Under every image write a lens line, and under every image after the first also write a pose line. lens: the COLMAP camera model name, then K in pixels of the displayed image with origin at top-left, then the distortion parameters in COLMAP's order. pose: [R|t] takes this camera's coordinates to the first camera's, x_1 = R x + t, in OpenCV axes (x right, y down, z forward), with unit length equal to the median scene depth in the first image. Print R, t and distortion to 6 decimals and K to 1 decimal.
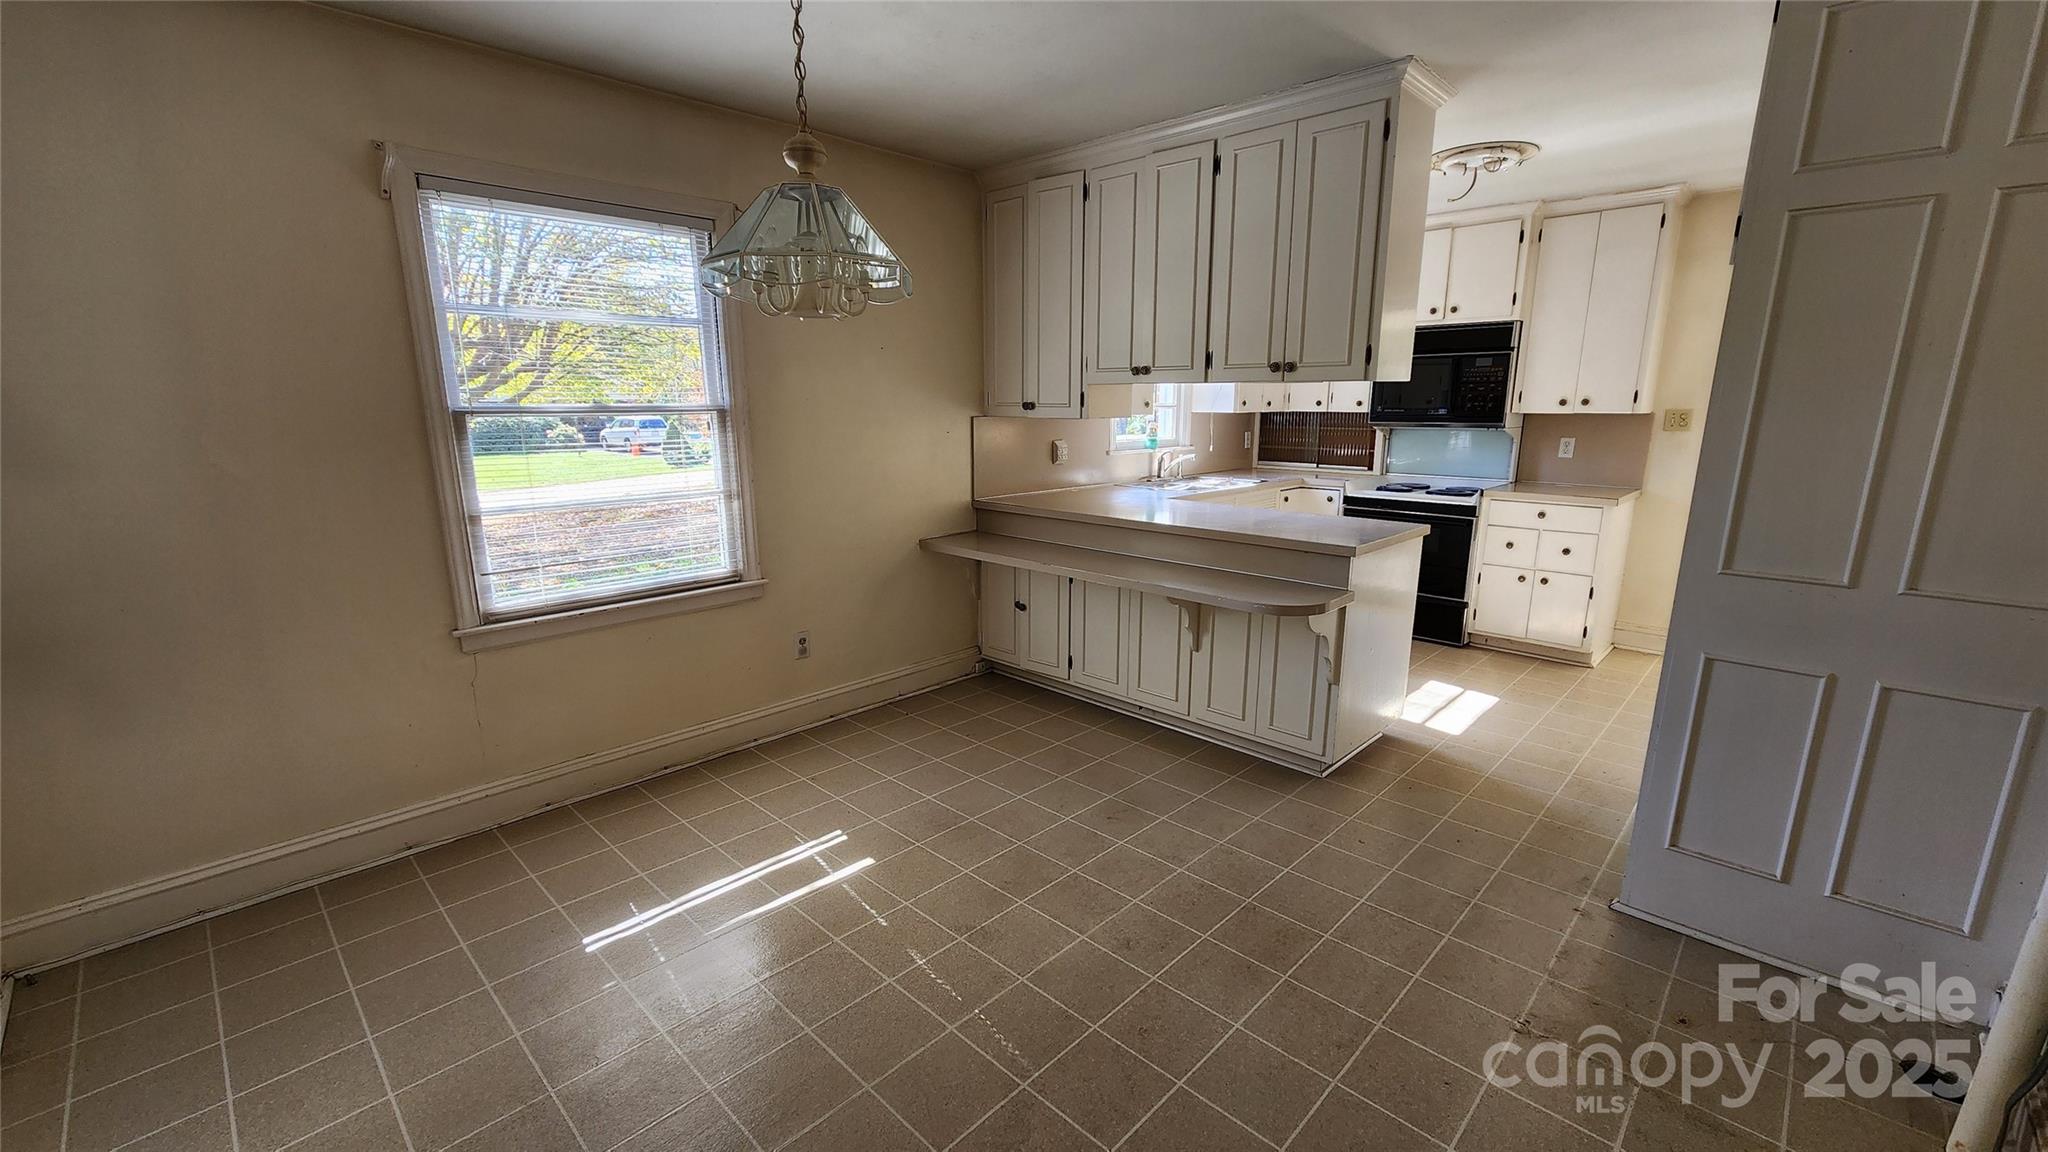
lens RADIAL K [[834.1, 0, 1030.1], [0, 834.1, 581.5], [0, 0, 1]] dist [0.003361, 0.001999]
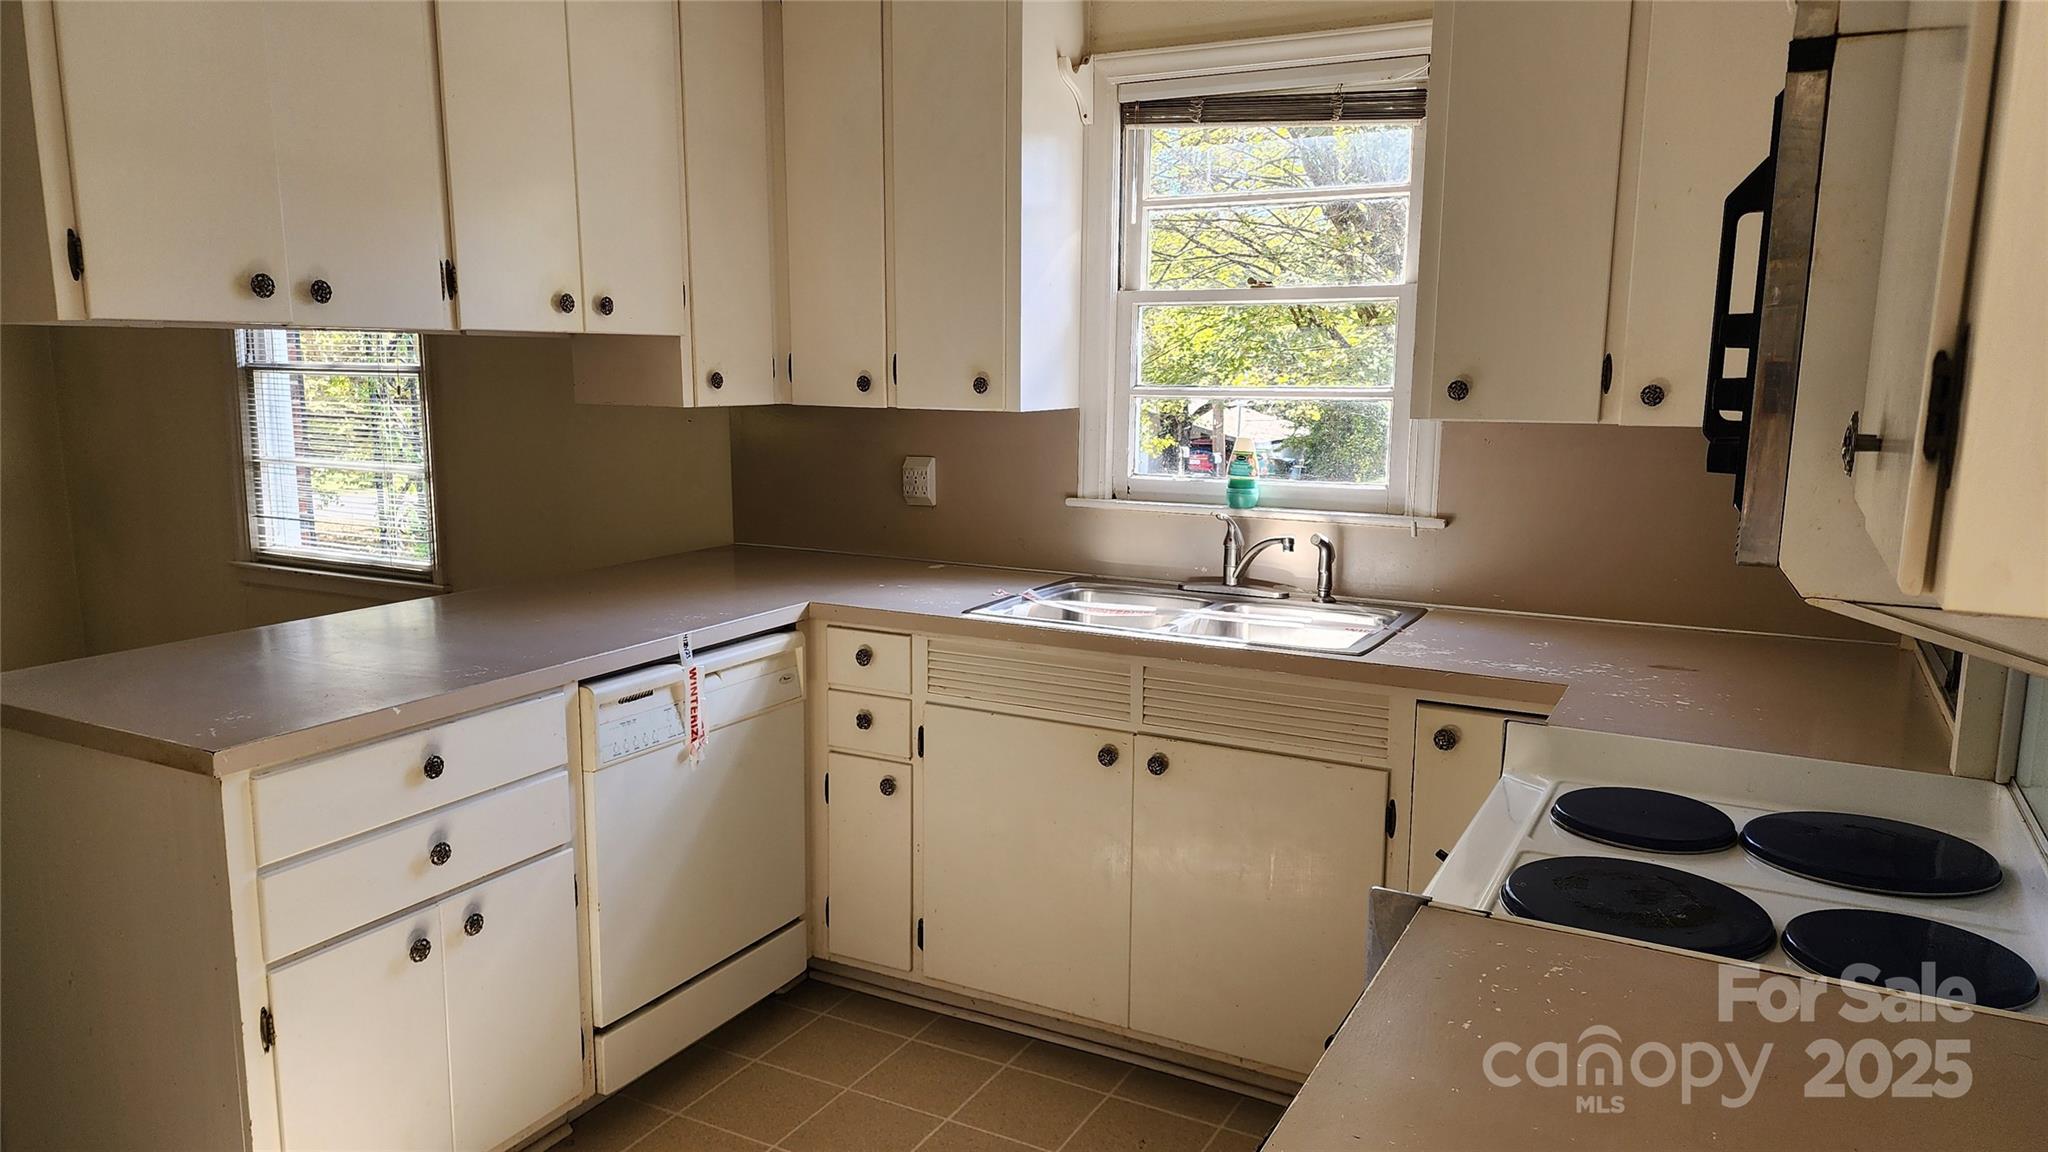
lens RADIAL K [[1370.1, 0, 1024.2], [0, 1370.1, 583.6], [0, 0, 1]] dist [0.070571, -0.024127]
pose [[0.257799, 0.153176, -0.953979, 1.038289], [-0.217825, 0.971149, 0.097069, -0.244014], [0.941325, 0.182777, 0.283727, 1.109515]]
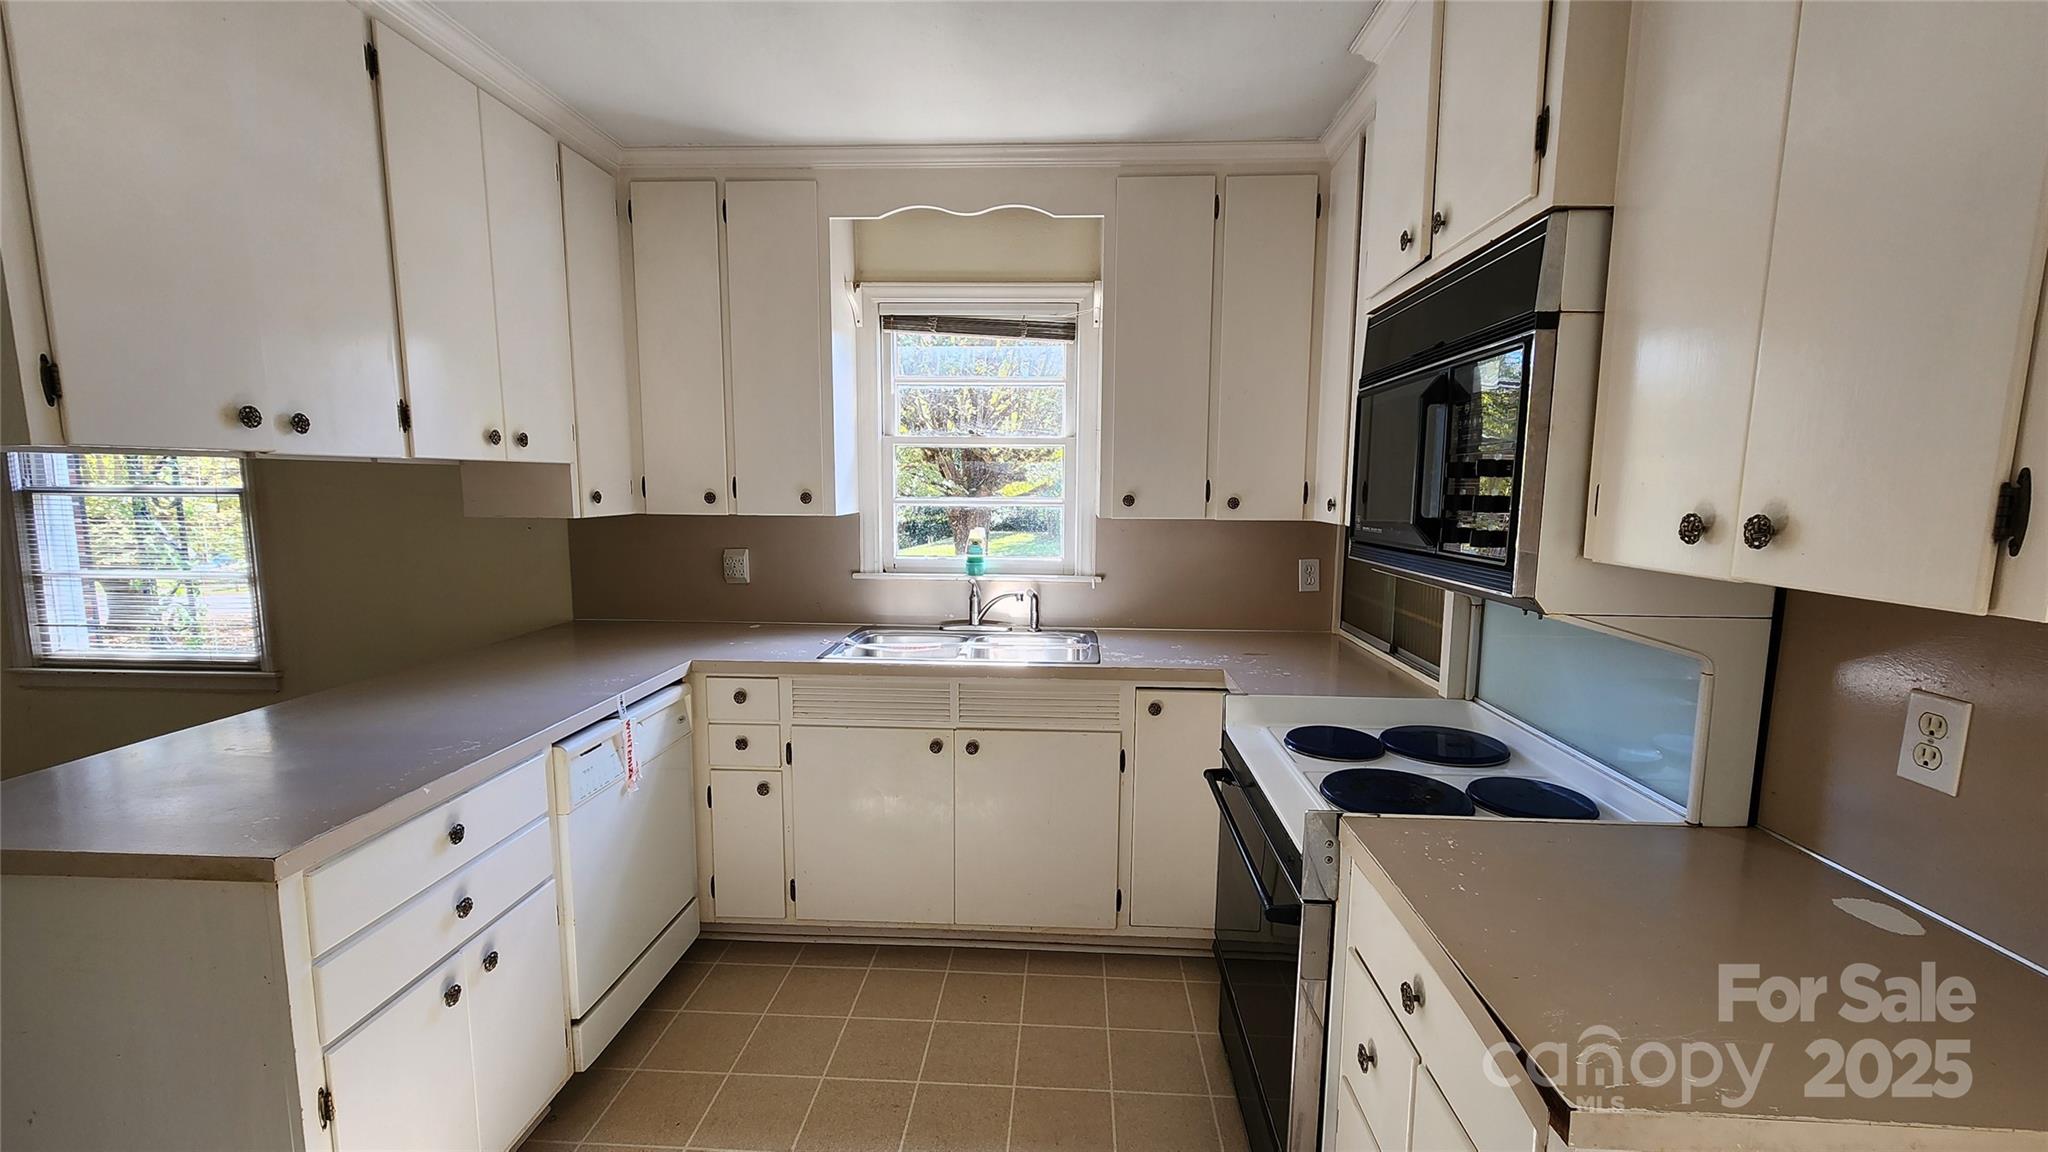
lens RADIAL K [[834.1, 0, 1026.7], [0, 834.1, 589.0], [0, 0, 1]] dist [0.003361, 0.001999]
pose [[0.645414, 0.095956, -0.757782, 0.942548], [-0.171785, 0.984898, -0.021597, -0.222939], [0.744265, 0.144115, 0.652150, 1.016988]]
